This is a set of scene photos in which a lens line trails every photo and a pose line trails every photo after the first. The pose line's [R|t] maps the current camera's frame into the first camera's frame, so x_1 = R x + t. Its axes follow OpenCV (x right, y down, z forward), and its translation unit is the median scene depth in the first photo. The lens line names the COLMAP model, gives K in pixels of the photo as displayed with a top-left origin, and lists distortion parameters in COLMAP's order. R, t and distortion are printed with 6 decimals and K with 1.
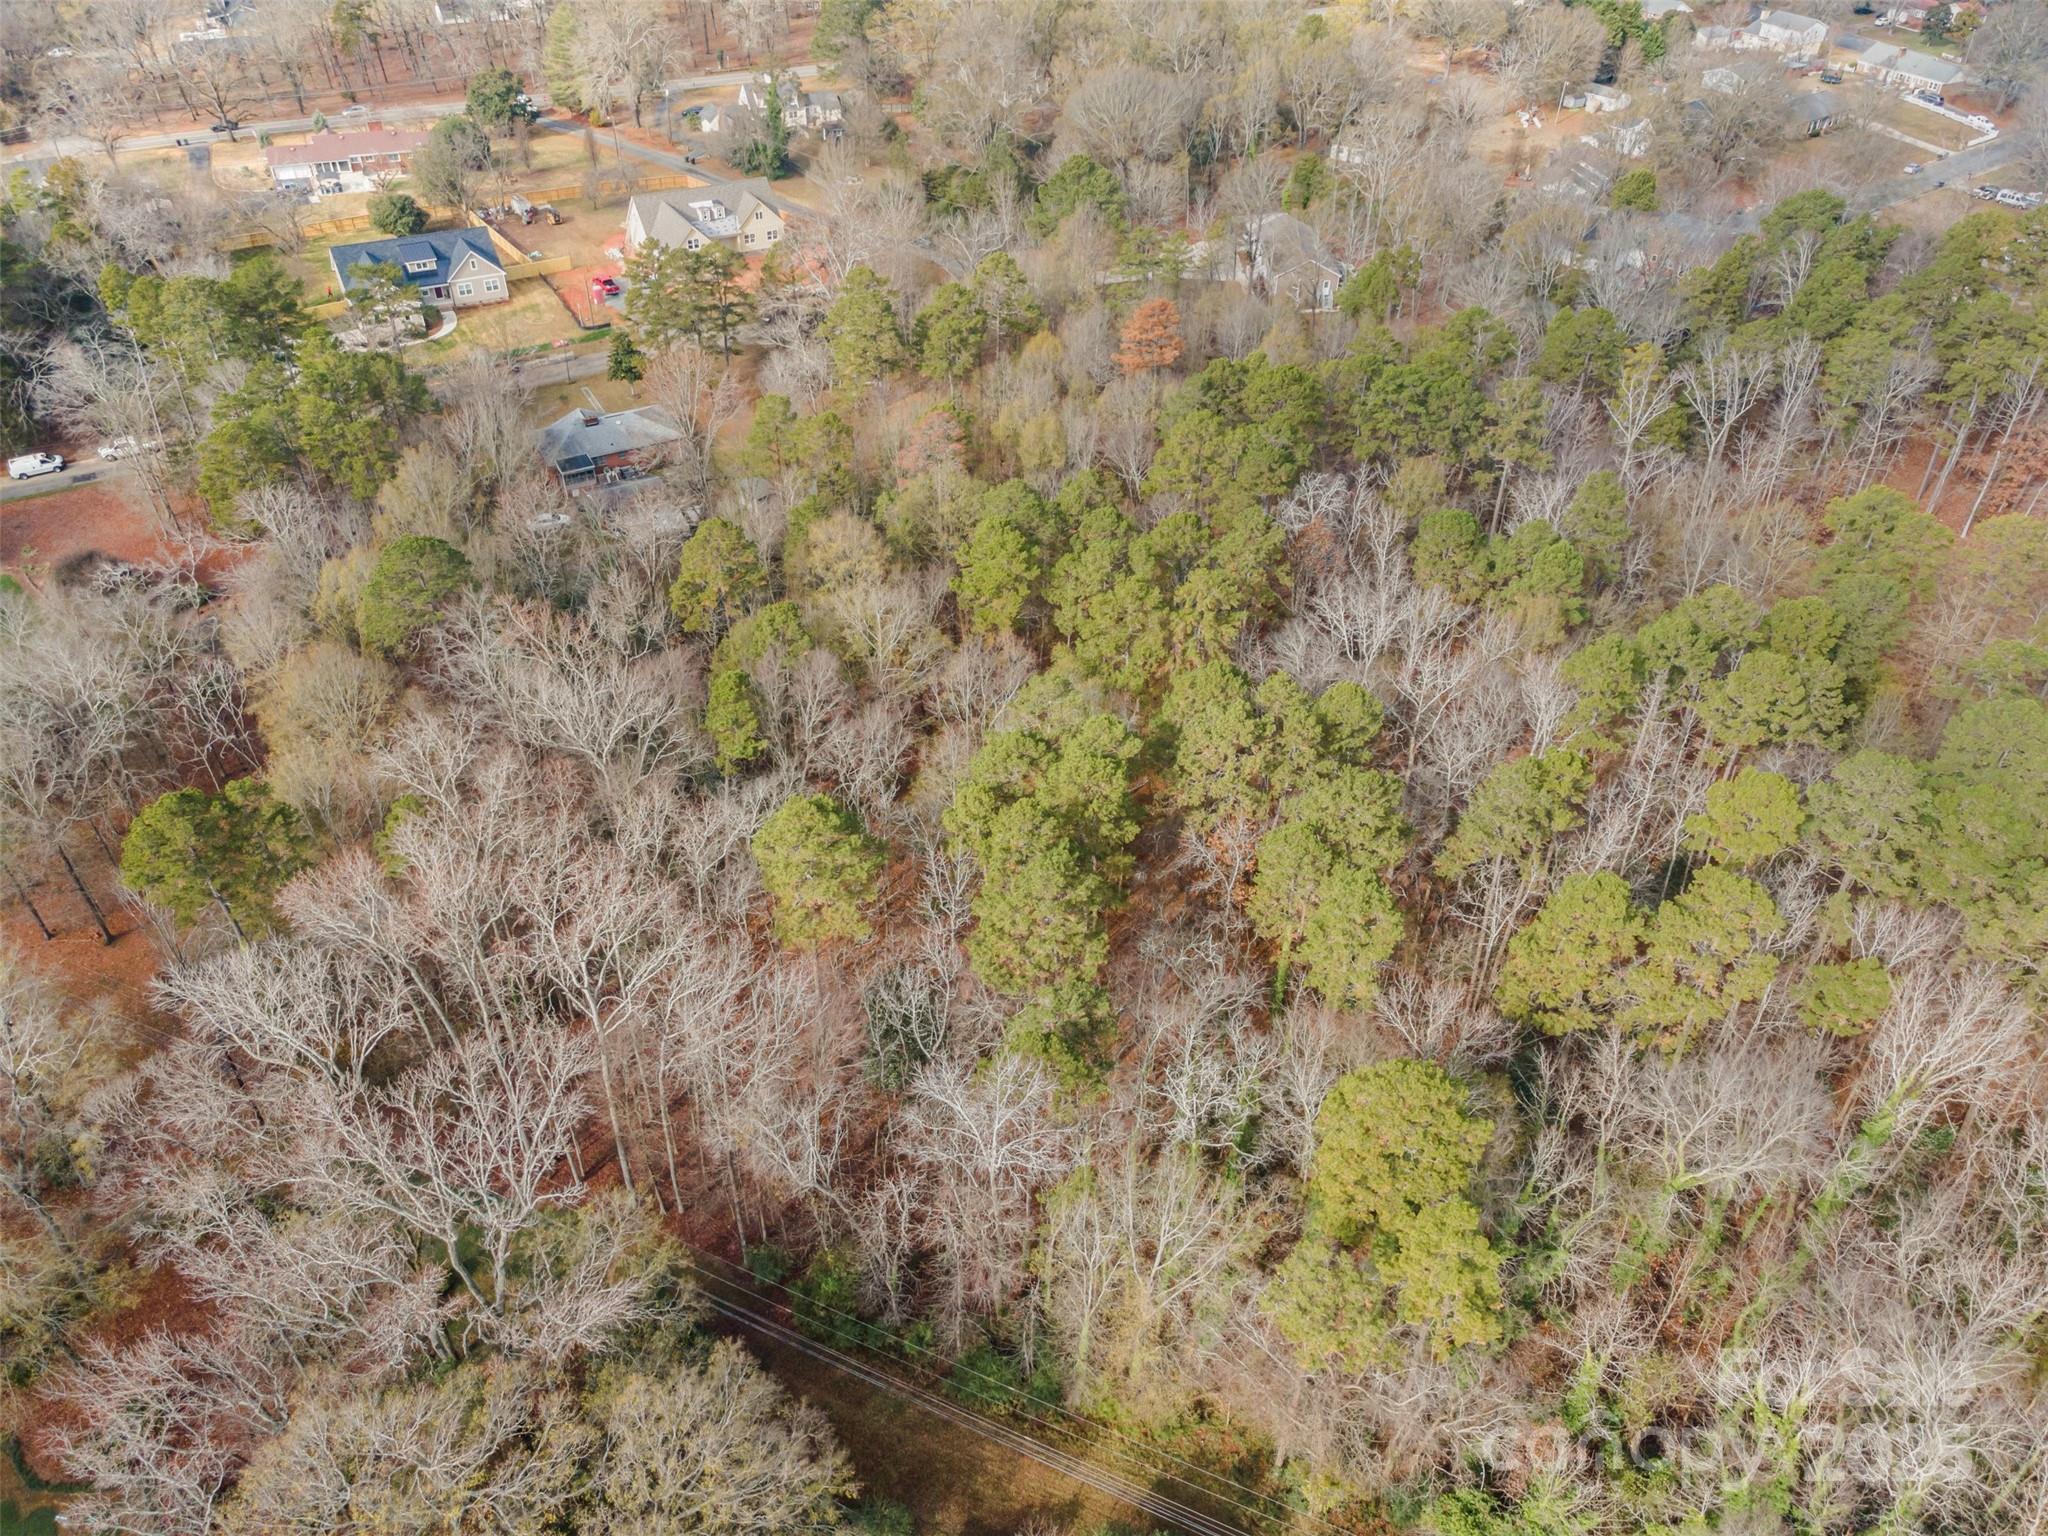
lens RADIAL K [[1471.7, 0, 1024.0], [0, 1471.7, 768.0], [0, 0, 1]] dist [0.027717, 0.037066]
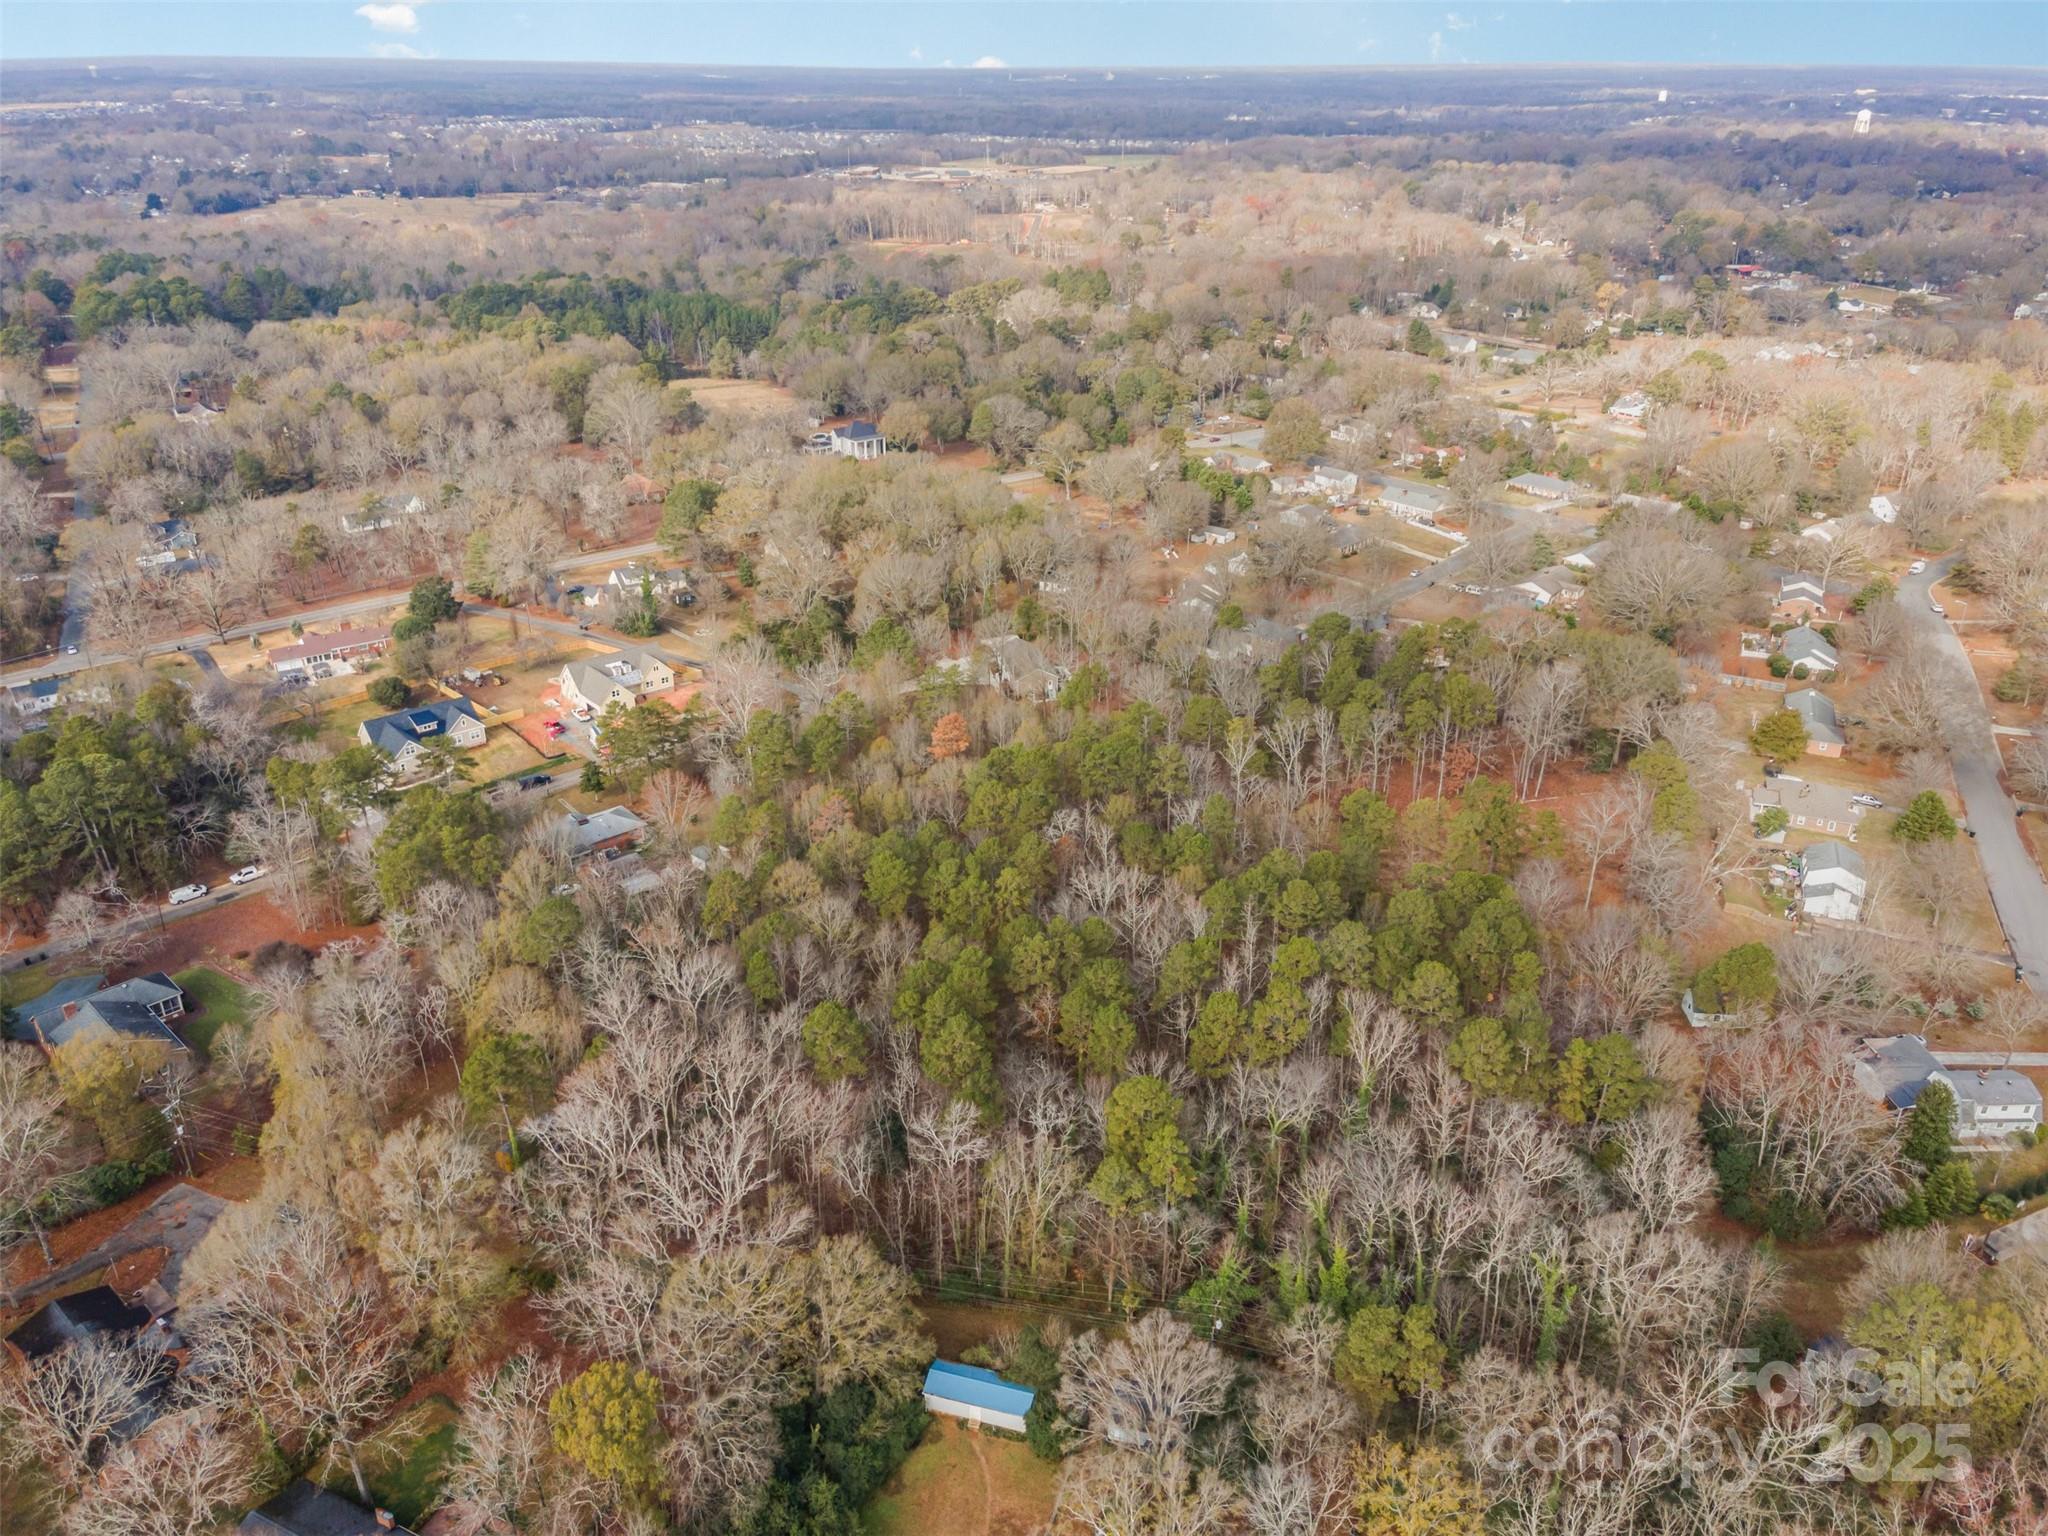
lens RADIAL K [[1471.7, 0, 1024.0], [0, 1471.7, 768.0], [0, 0, 1]] dist [0.027717, 0.037066]
pose [[0.981154, -0.093441, 0.169134, -0.117414], [0.128831, 0.968702, -0.212178, 0.100511], [-0.144014, 0.229969, 0.962483, -0.589663]]
